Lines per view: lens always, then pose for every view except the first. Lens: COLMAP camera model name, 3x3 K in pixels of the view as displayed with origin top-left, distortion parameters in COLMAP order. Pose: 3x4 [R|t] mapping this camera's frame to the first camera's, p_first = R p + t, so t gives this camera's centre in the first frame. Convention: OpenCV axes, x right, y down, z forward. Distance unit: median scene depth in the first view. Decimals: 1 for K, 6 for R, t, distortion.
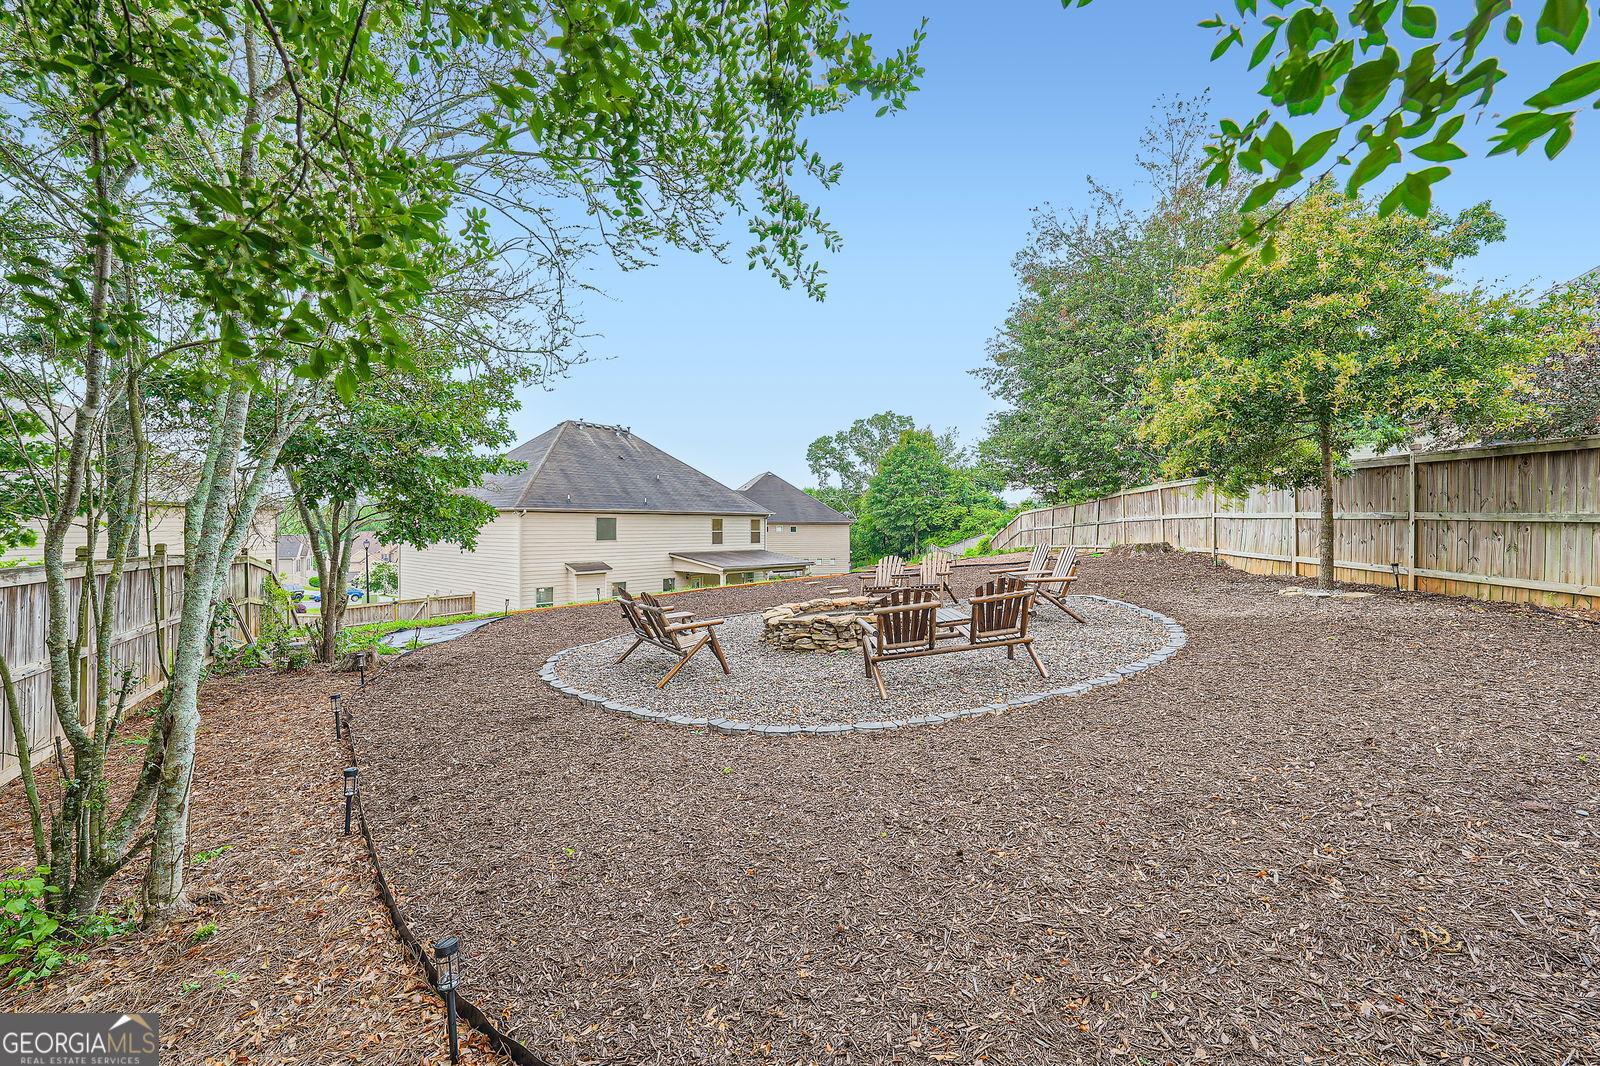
lens RADIAL K [[666.1, 0, 799.2], [0, 666.1, 530.5], [0, 0, 1]] dist [-0.003607, -0.000495]
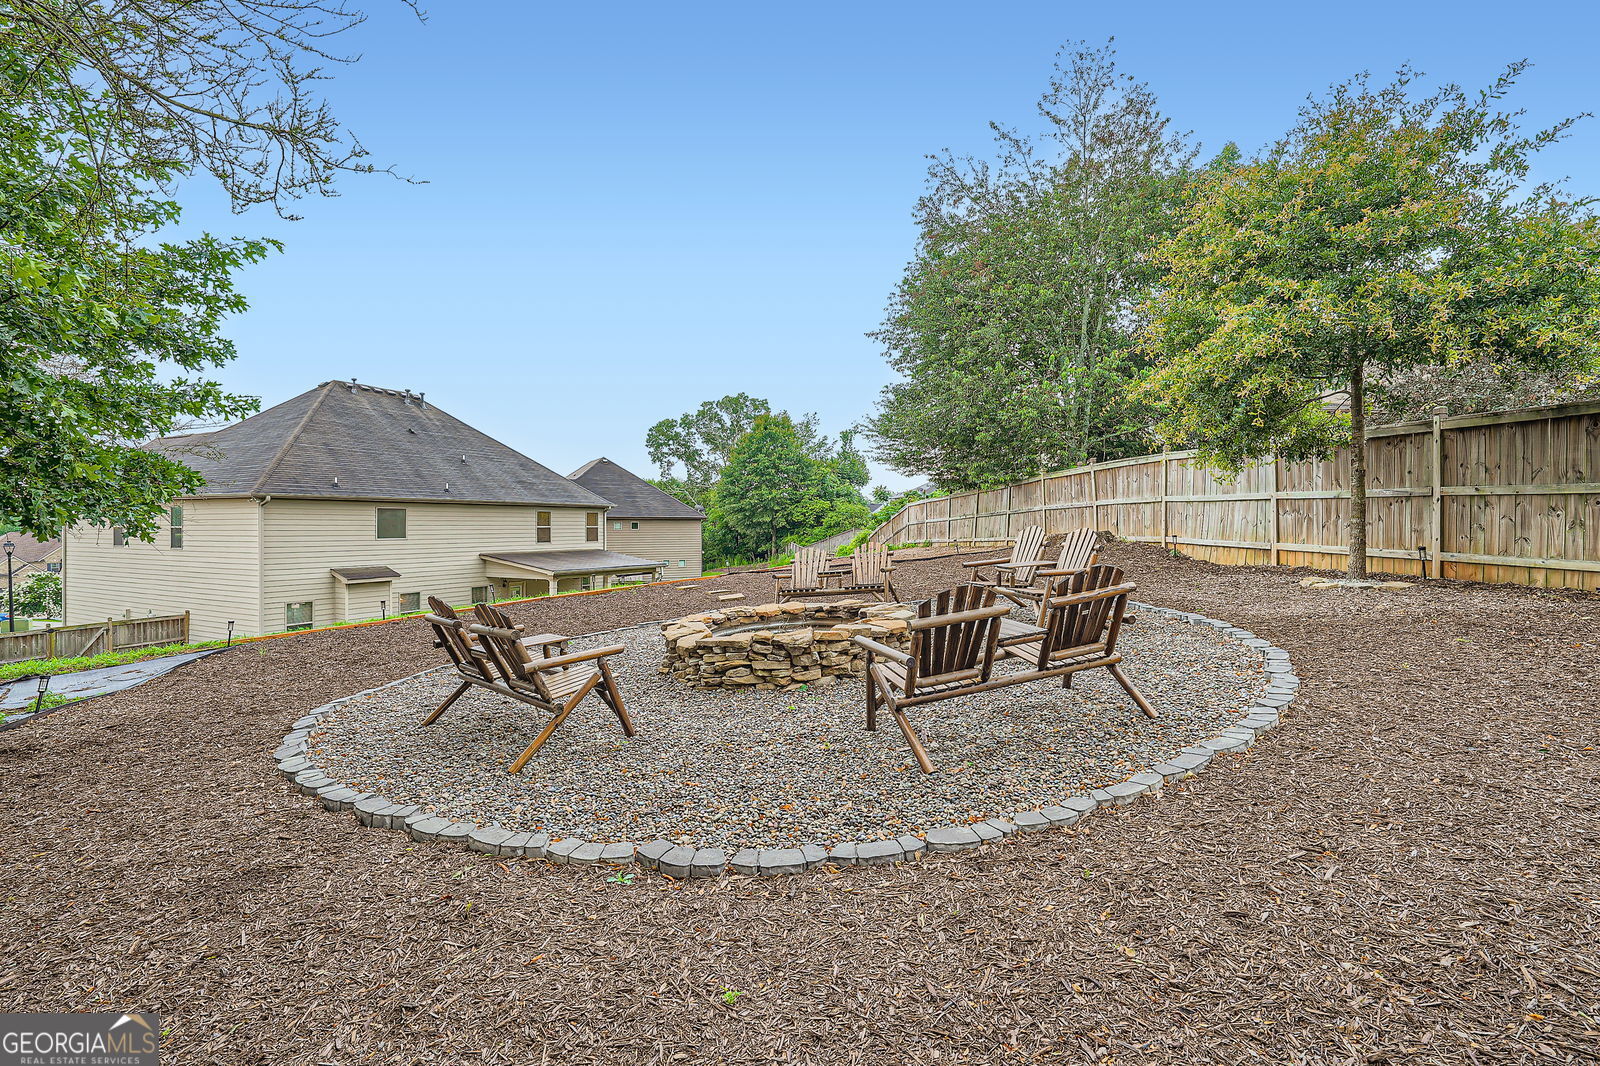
lens RADIAL K [[737.0, 0, 807.2], [0, 737.0, 530.1], [0, 0, 1]] dist [-0.000972, 0.001041]
pose [[0.972497, -0.003302, 0.232892, -0.075580], [0.003280, 0.999995, 0.000480, 0.020994], [-0.232892, 0.000297, 0.972502, 0.222831]]
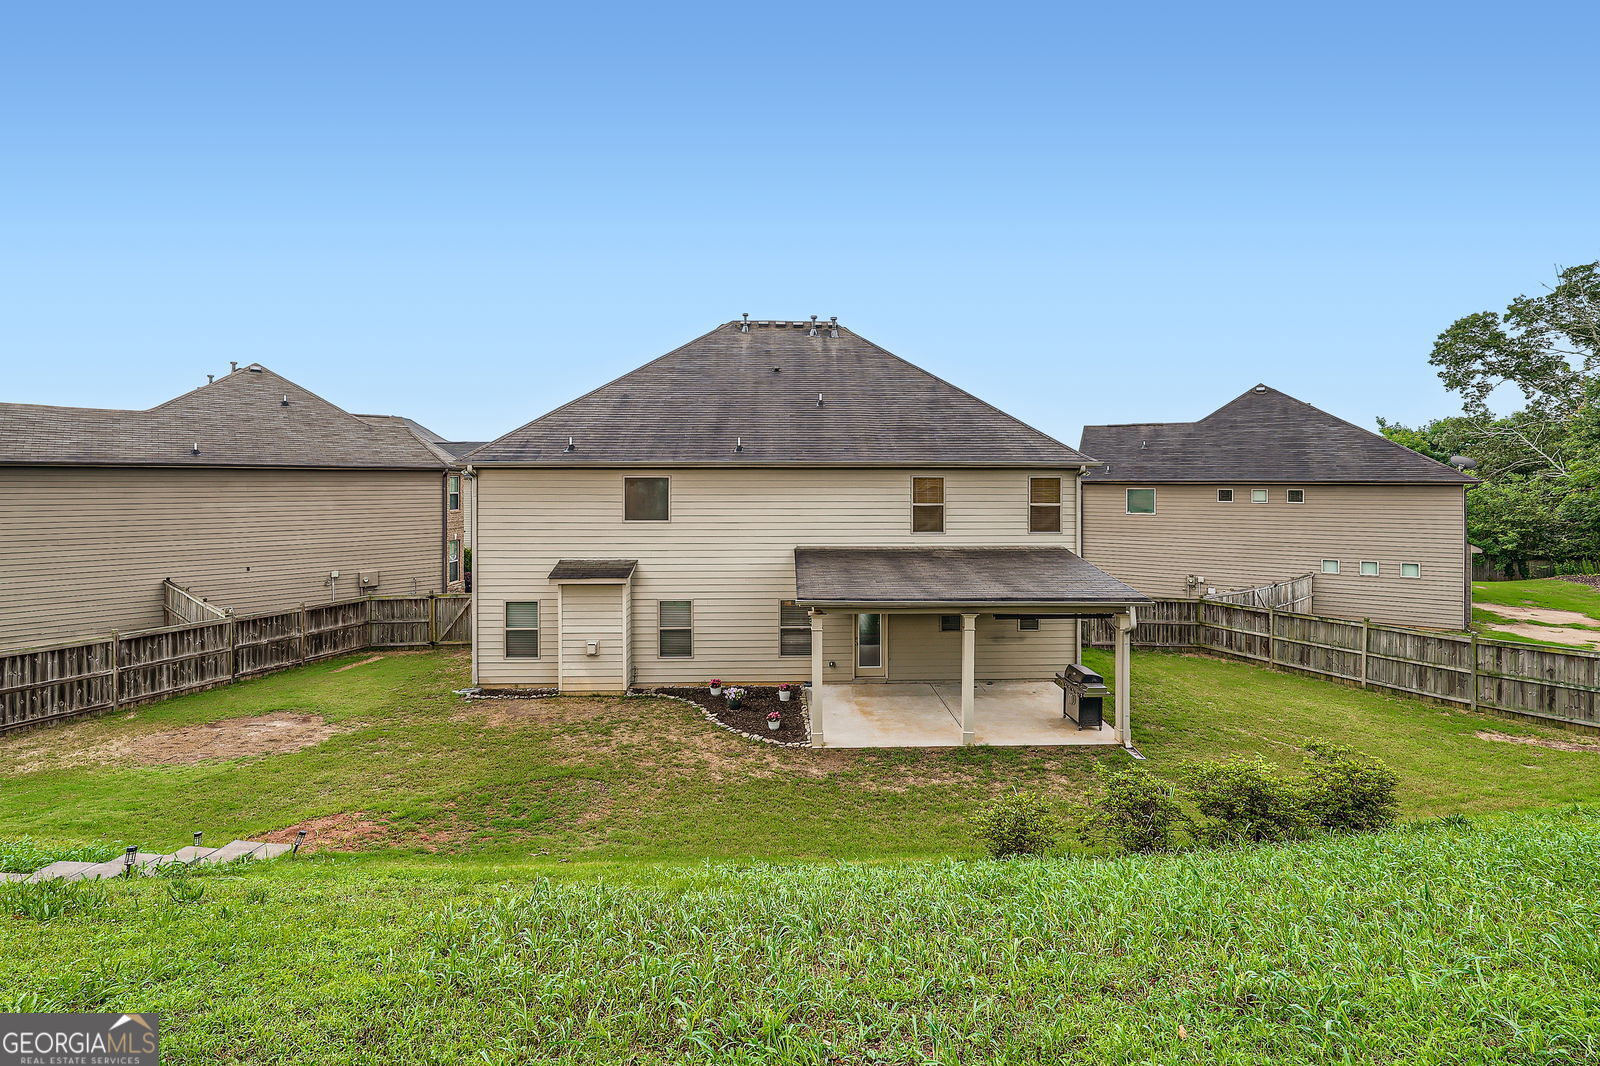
lens RADIAL K [[666.1, 0, 811.3], [0, 666.1, 493.4], [0, 0, 1]] dist [-0.003607, -0.000495]
pose [[0.675941, 0.006463, -0.736928, 0.590402], [-0.003439, 0.999978, 0.005616, -0.031470], [0.736948, -0.001262, 0.675948, 2.318189]]
